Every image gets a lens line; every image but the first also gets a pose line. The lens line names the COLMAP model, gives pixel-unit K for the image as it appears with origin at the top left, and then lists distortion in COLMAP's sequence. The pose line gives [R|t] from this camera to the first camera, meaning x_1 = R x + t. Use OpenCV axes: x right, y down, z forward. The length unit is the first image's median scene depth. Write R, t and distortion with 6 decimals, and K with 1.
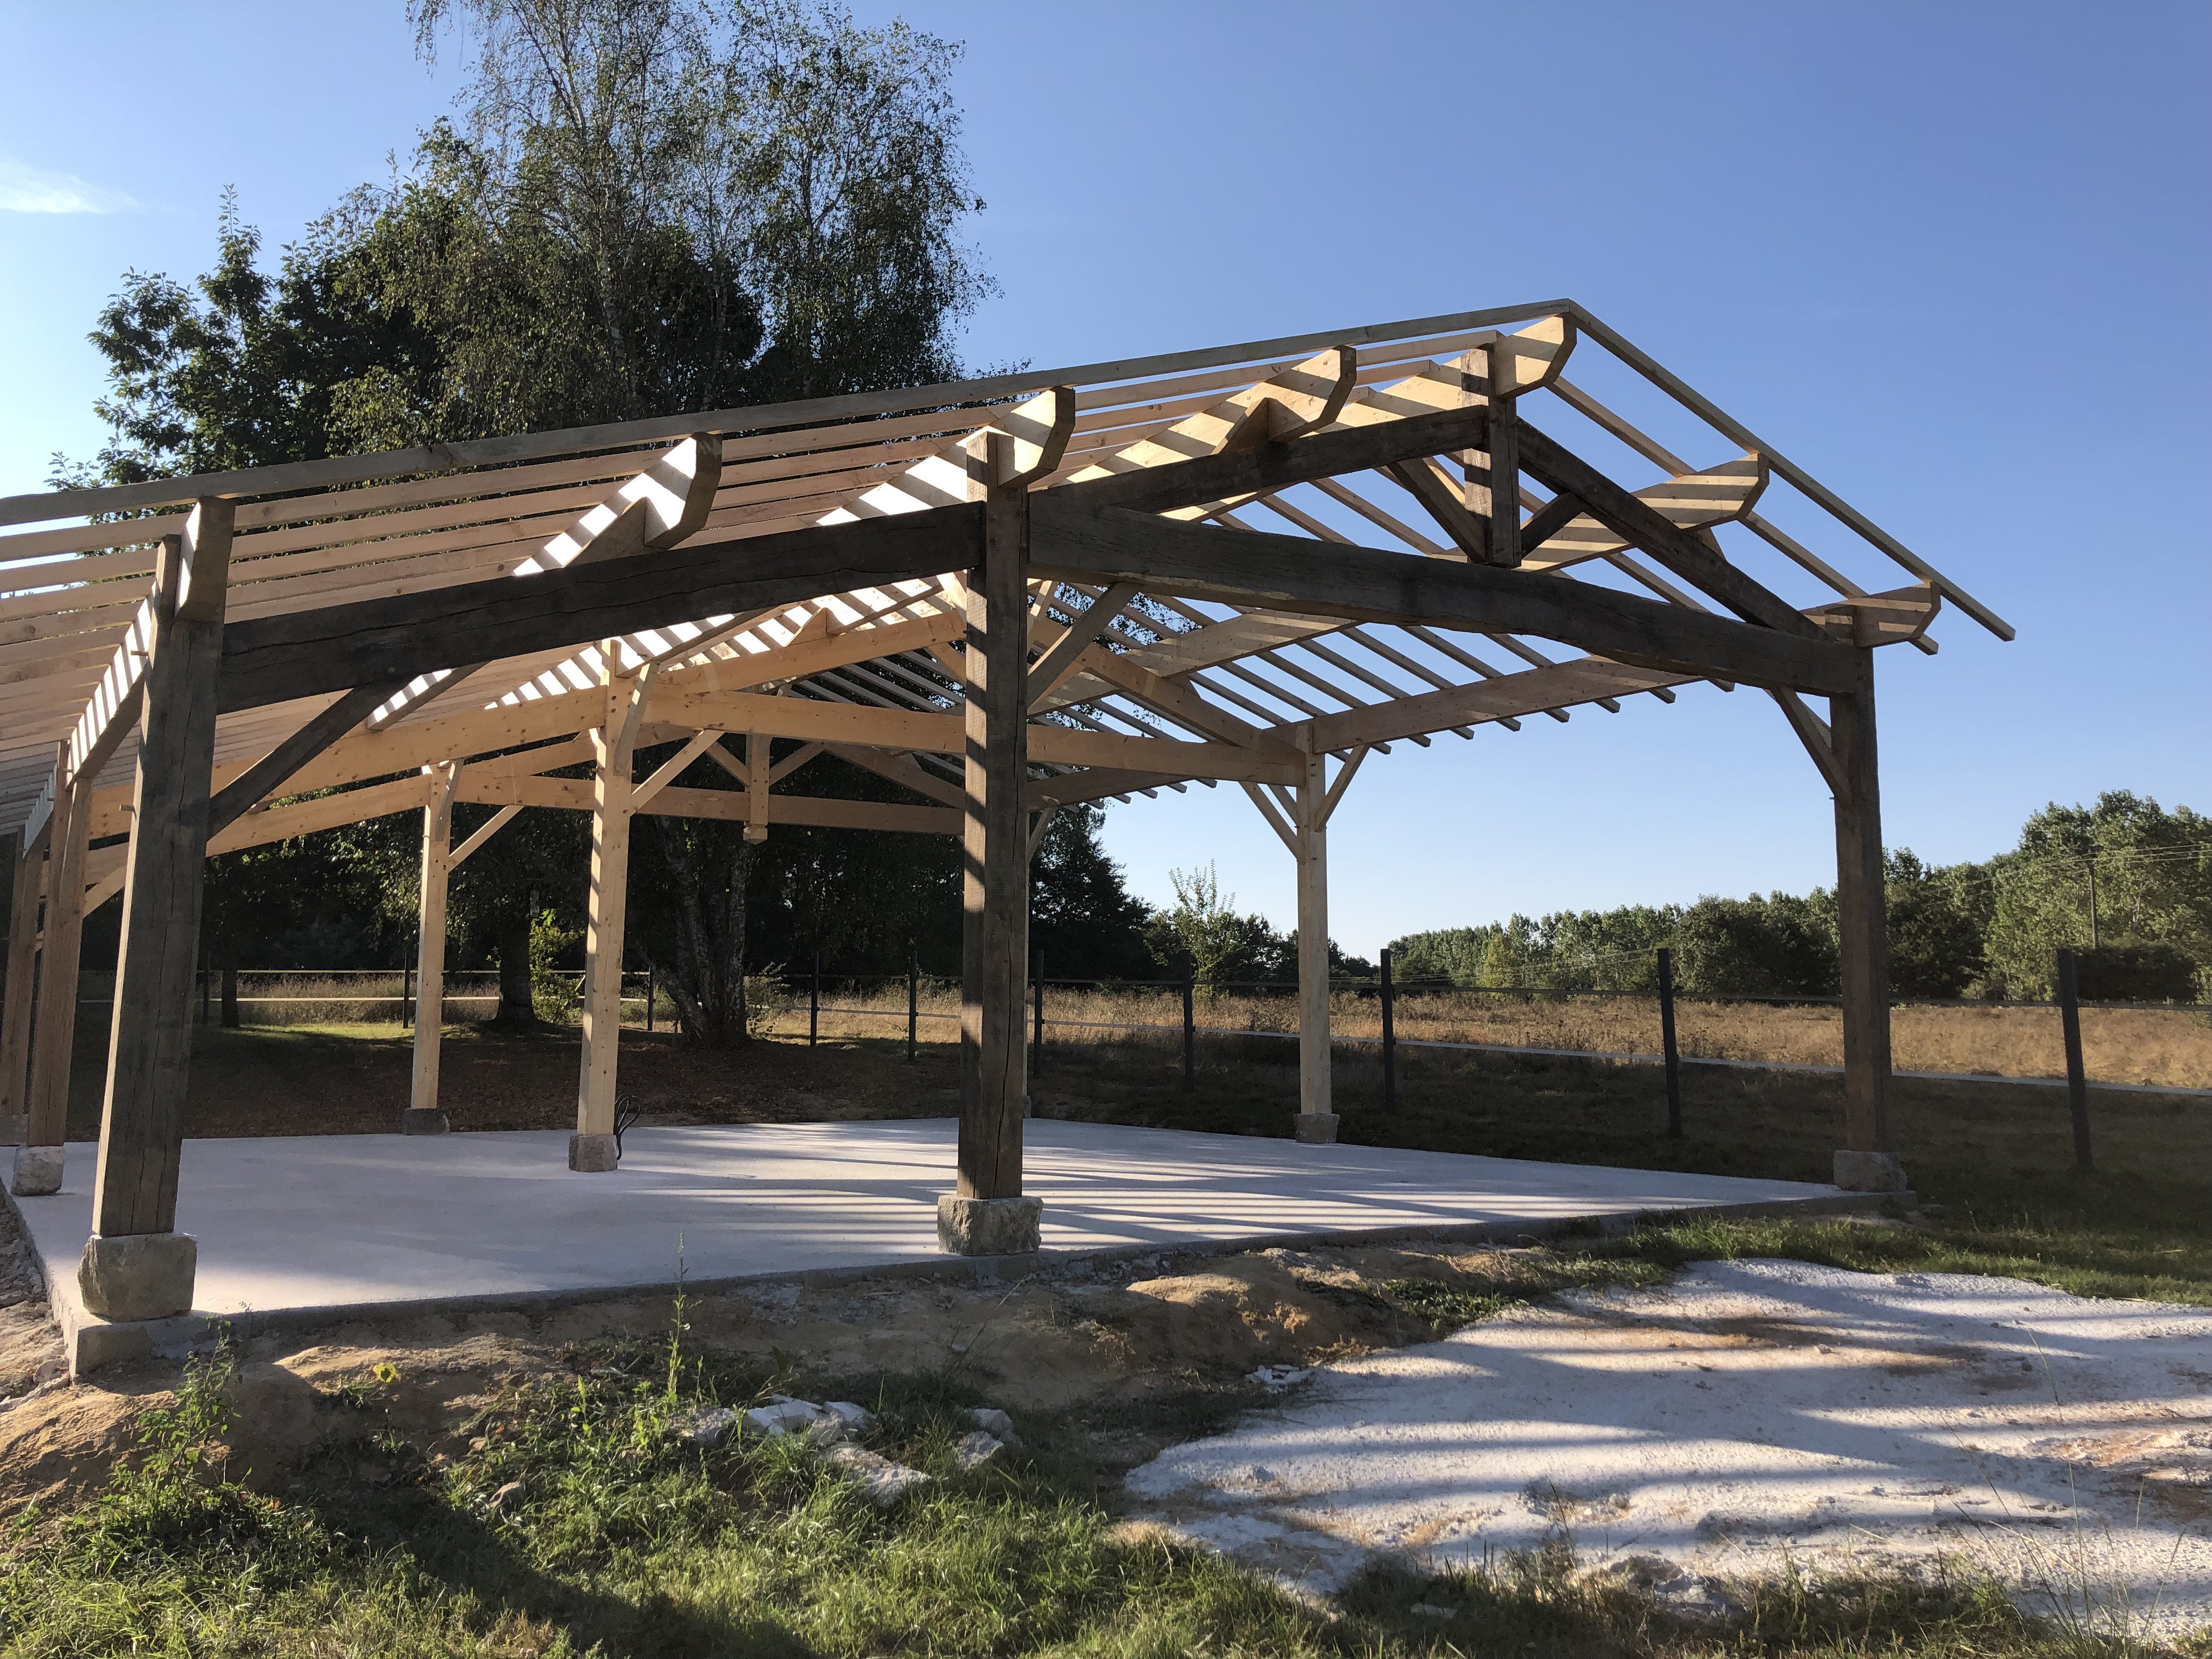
lens RADIAL K [[1820.2, 0, 1112.3], [0, 1820.2, 847.6], [0, 0, 1]] dist [0.059976, -0.095399]
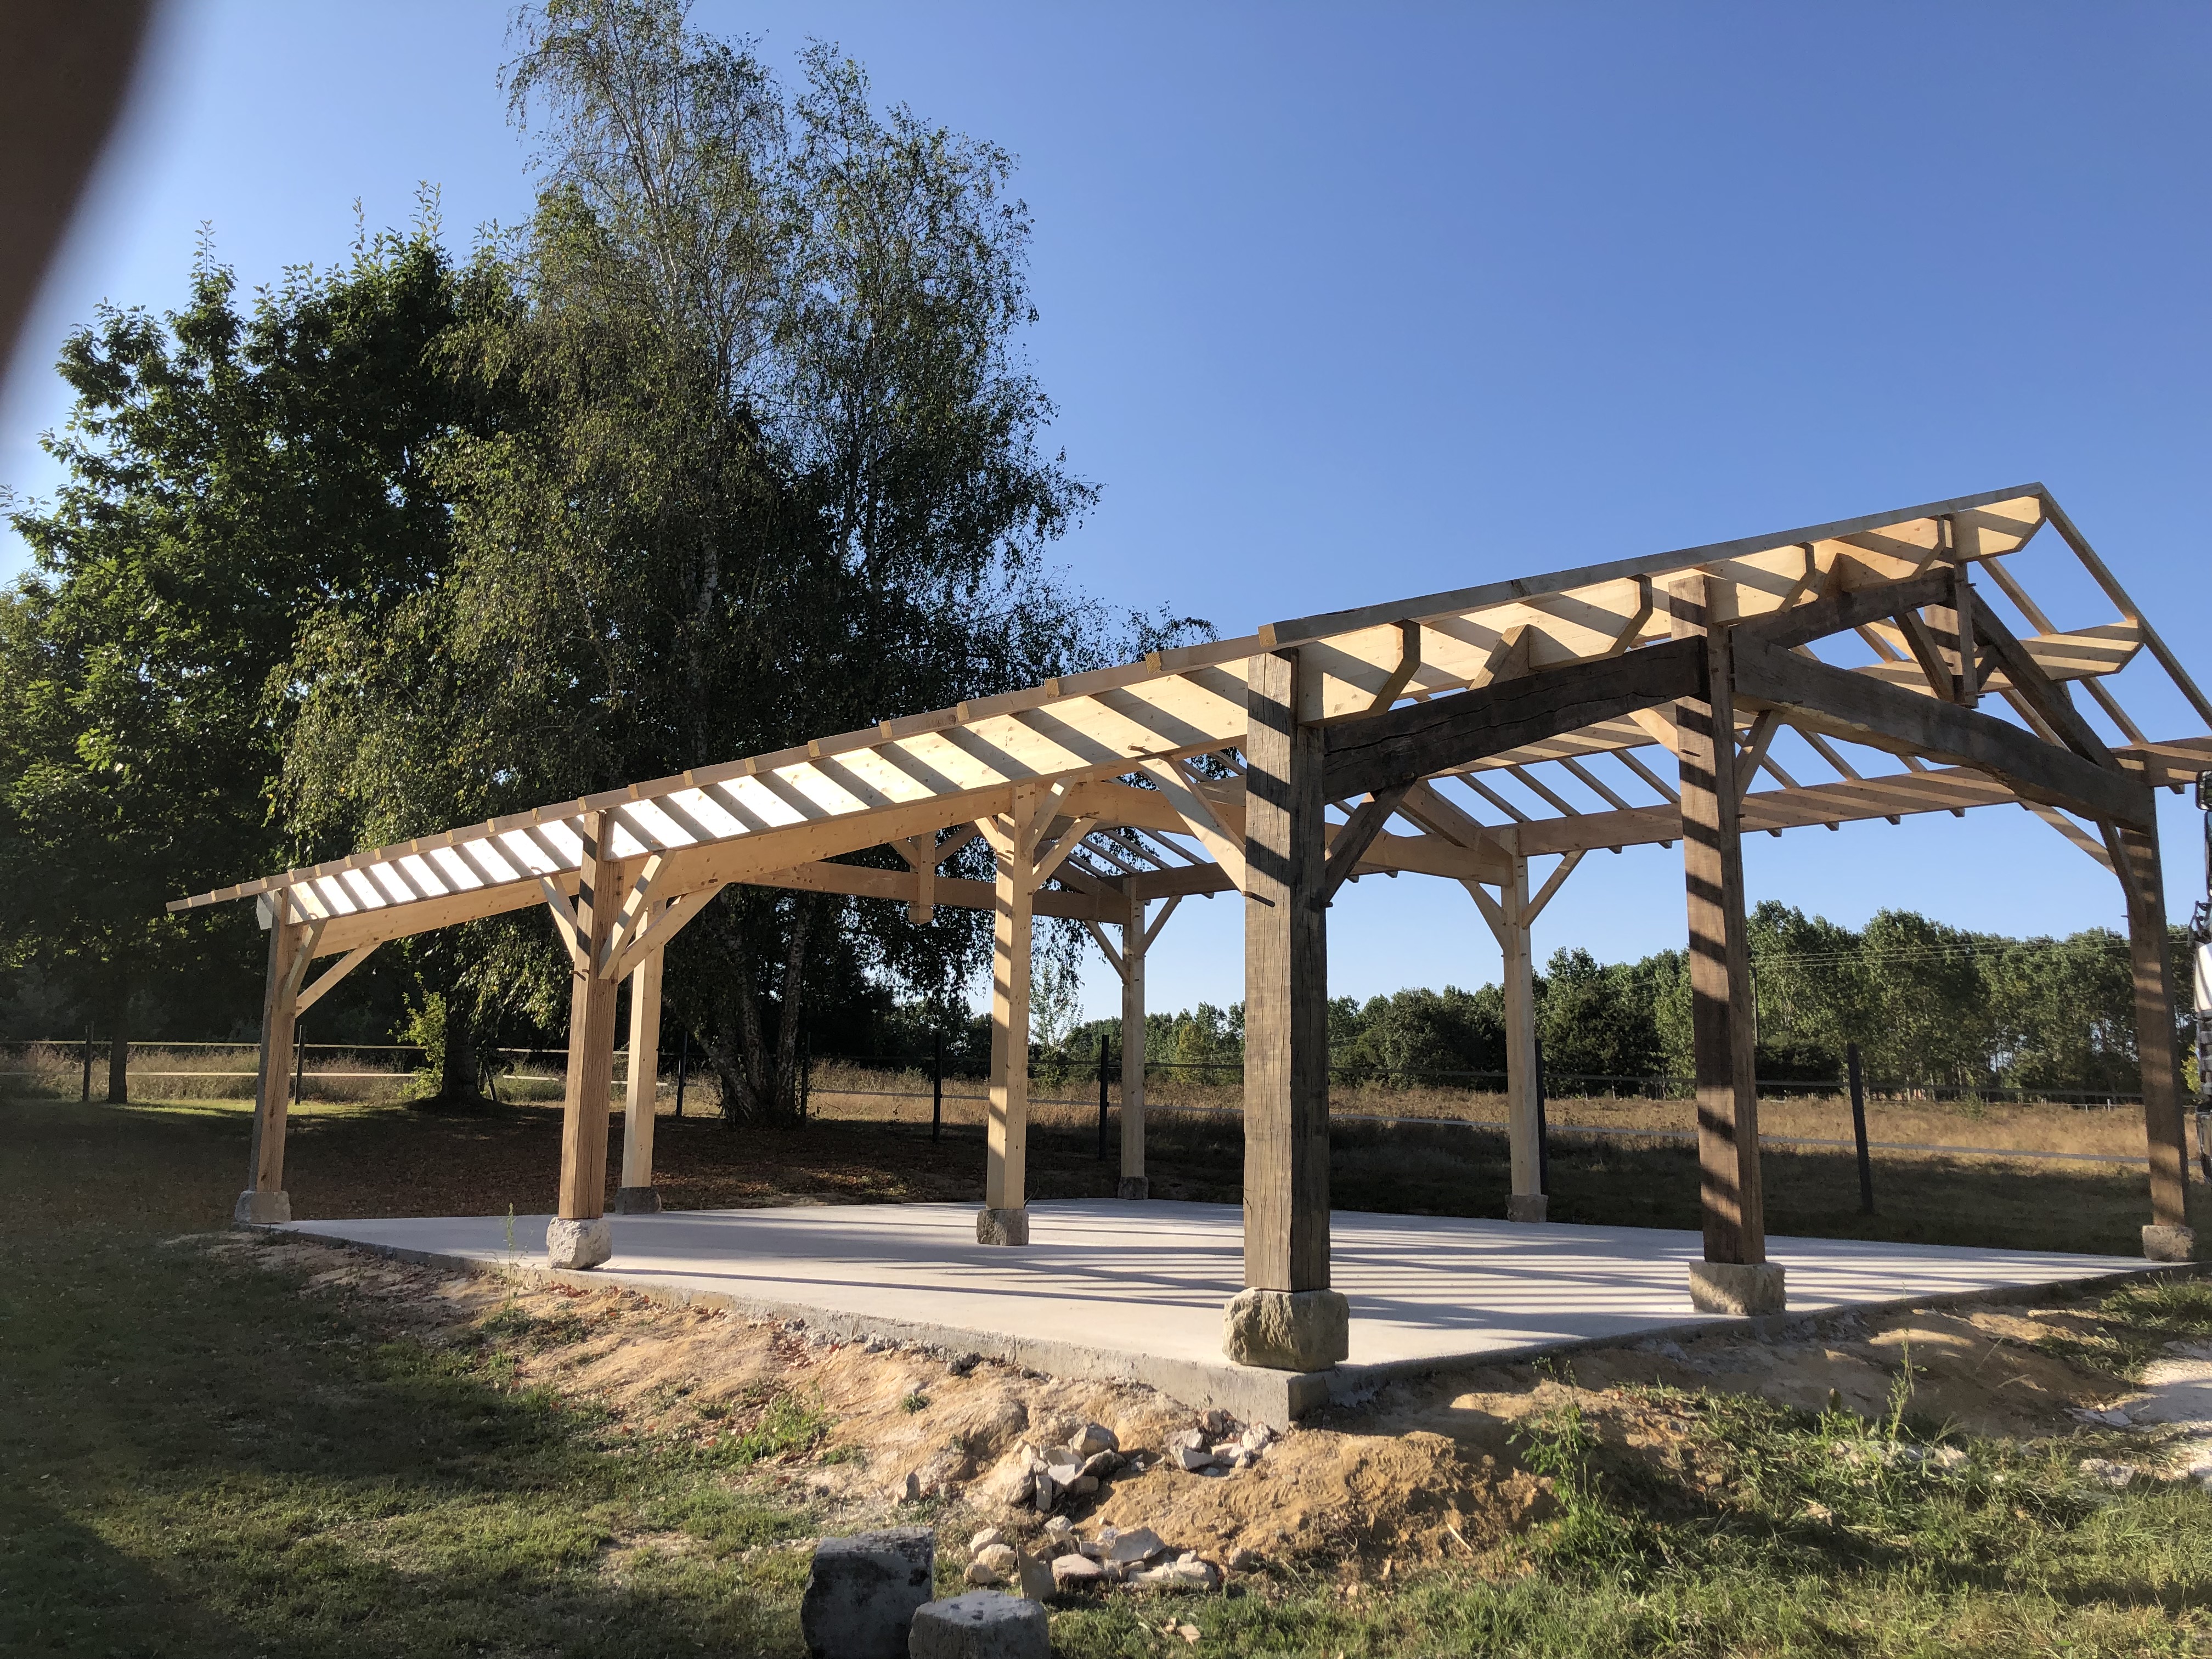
lens RADIAL K [[1813.8, 0, 1174.3], [0, 1813.8, 822.9], [0, 0, 1]] dist [0.040124, -0.088692]
pose [[0.983799, 0.036017, 0.175621, -0.176432], [-0.025352, 0.997717, -0.062597, 0.001110], [-0.177474, 0.057130, 0.982466, -0.012448]]
